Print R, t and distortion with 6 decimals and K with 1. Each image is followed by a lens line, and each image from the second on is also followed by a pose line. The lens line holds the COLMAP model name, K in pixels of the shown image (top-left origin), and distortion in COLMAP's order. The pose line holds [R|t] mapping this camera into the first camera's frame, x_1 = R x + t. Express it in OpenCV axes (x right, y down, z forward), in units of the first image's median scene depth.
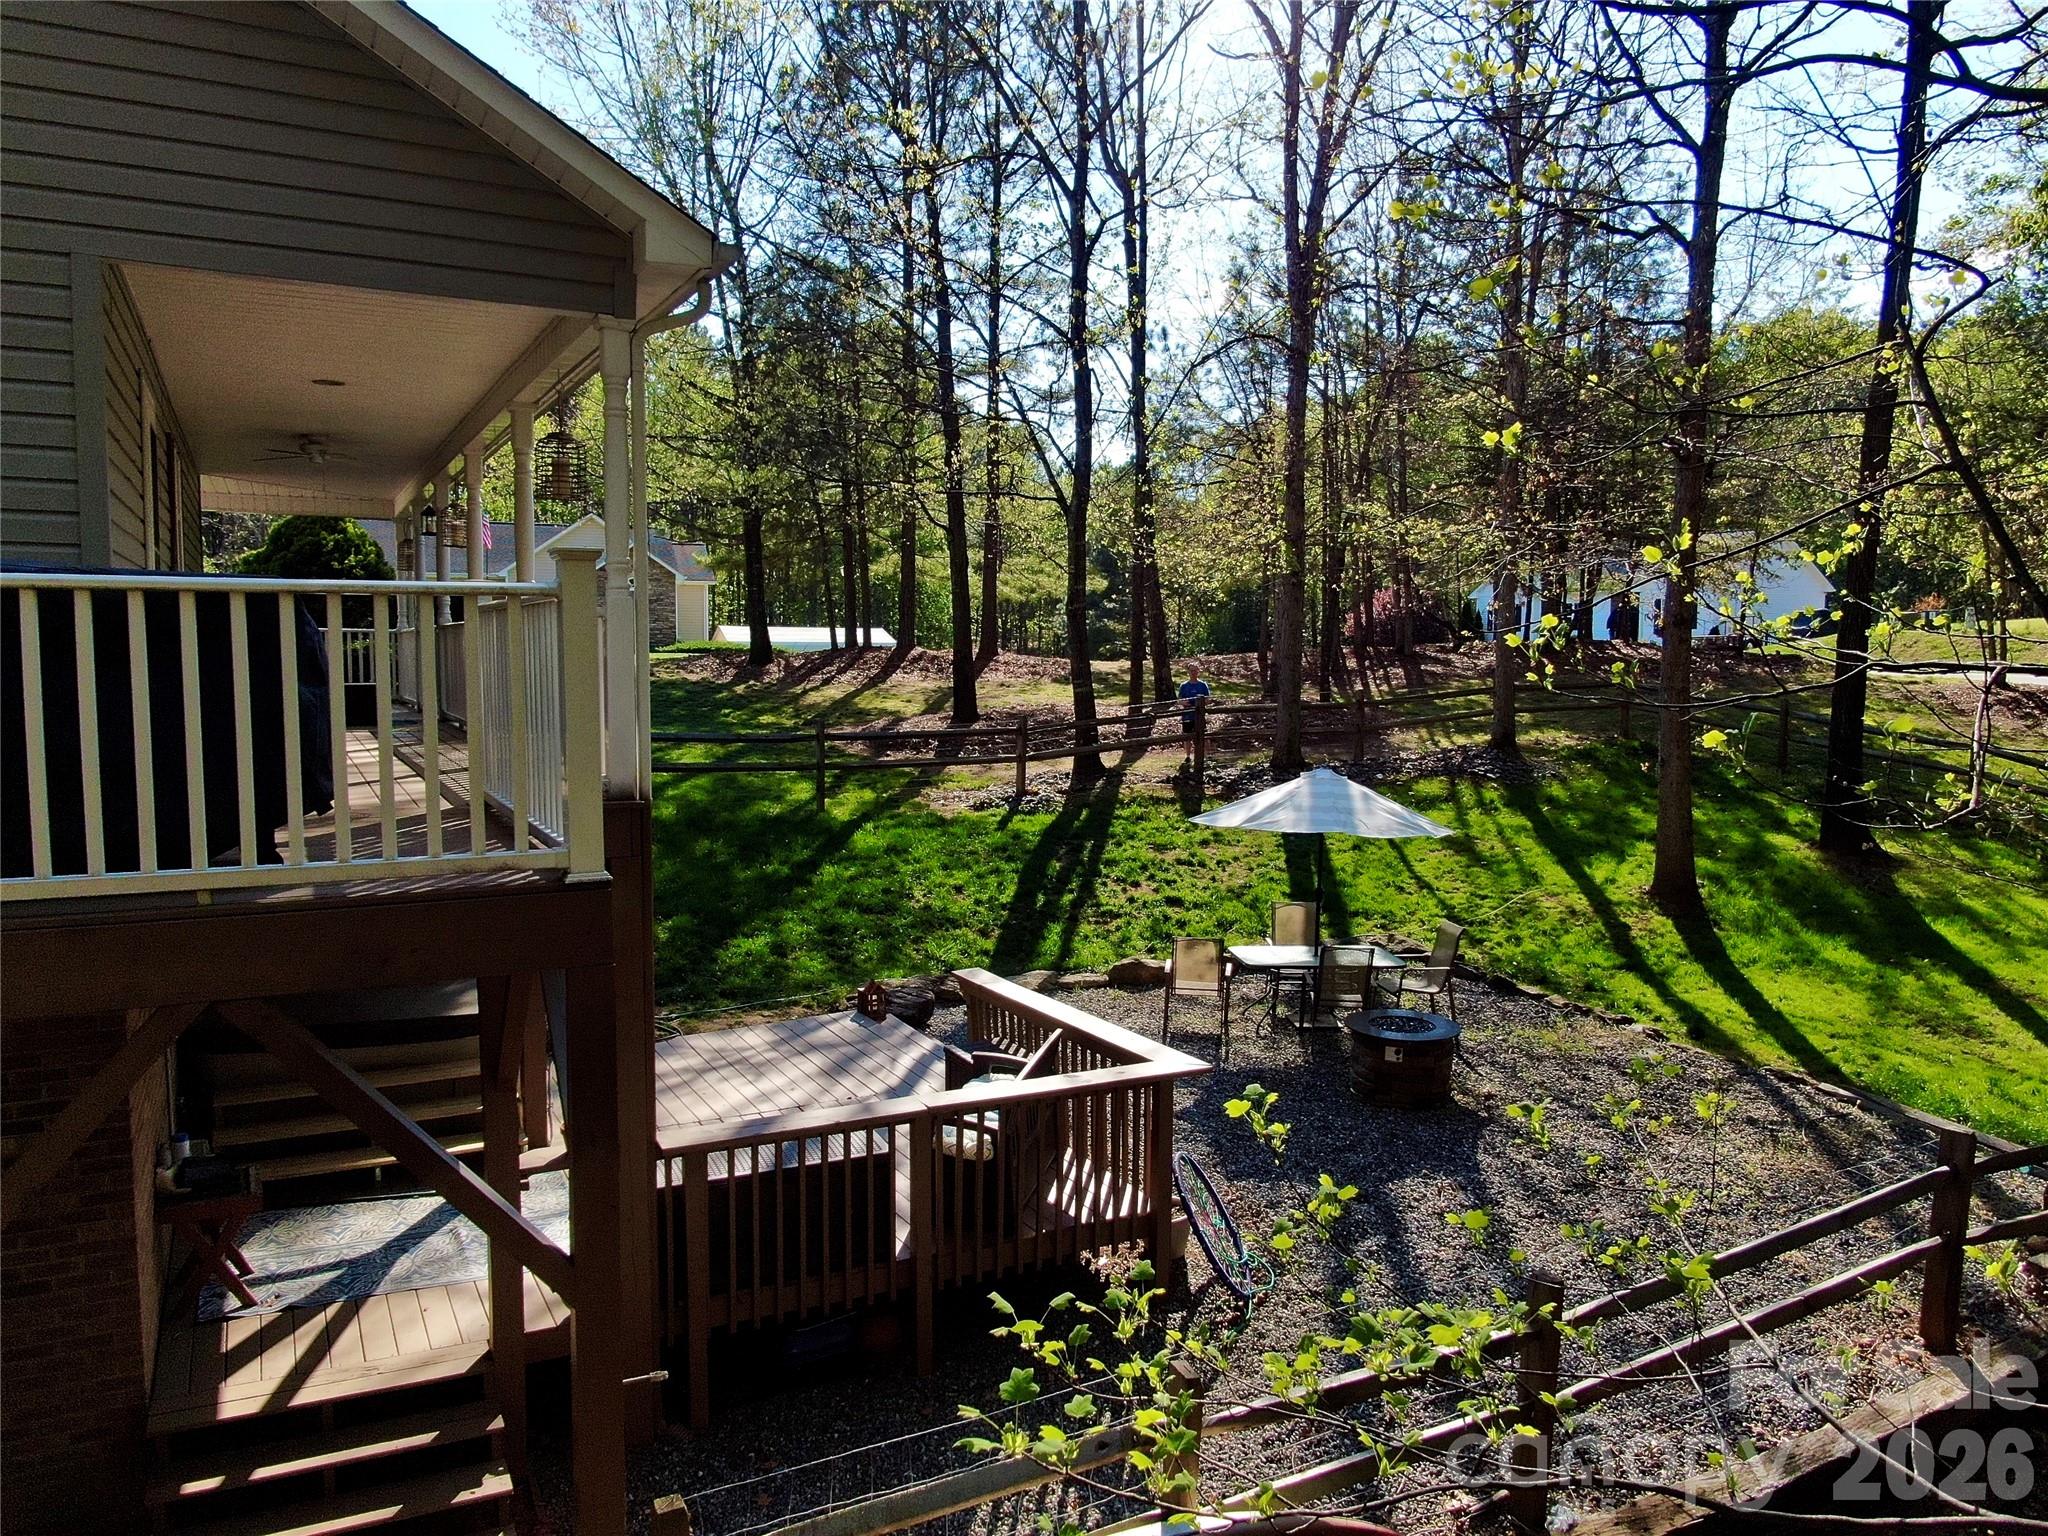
lens RADIAL K [[1435.6, 0, 1024.0], [0, 1435.6, 768.0], [0, 0, 1]] dist [-0.042790, 0.003485]
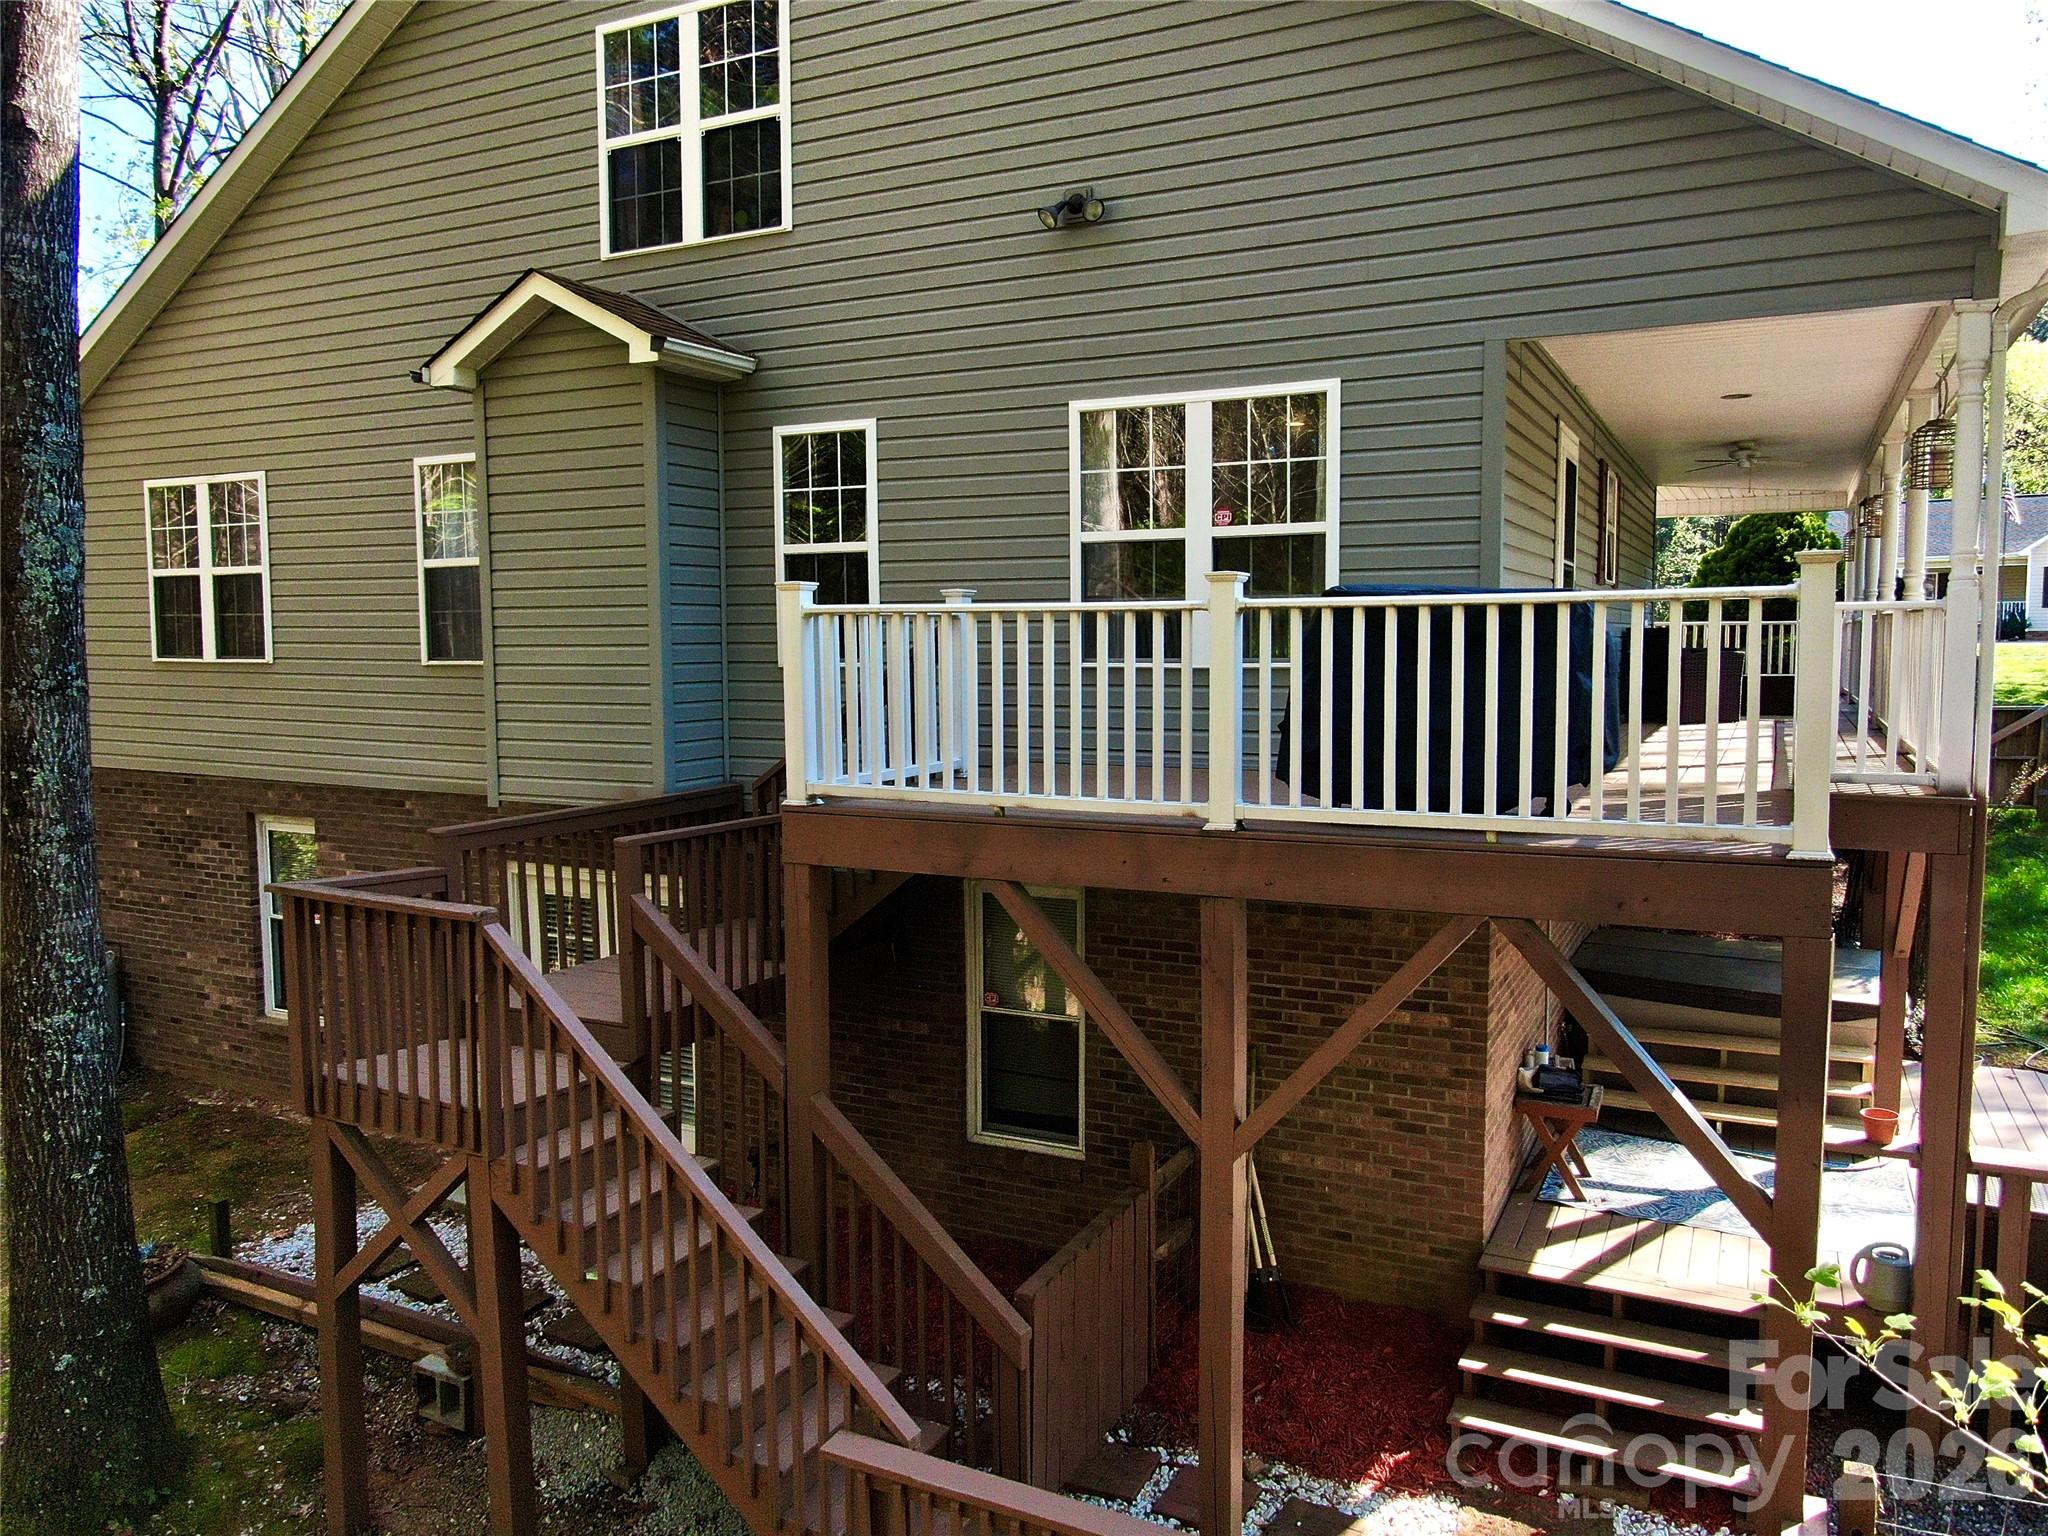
lens RADIAL K [[1435.6, 0, 1024.0], [0, 1435.6, 768.0], [0, 0, 1]] dist [-0.042790, 0.003485]
pose [[0.557585, 0.054437, -0.828333, 0.160473], [-0.049034, 0.998265, 0.032598, 0.002742], [0.828671, 0.022440, 0.559286, -0.063659]]
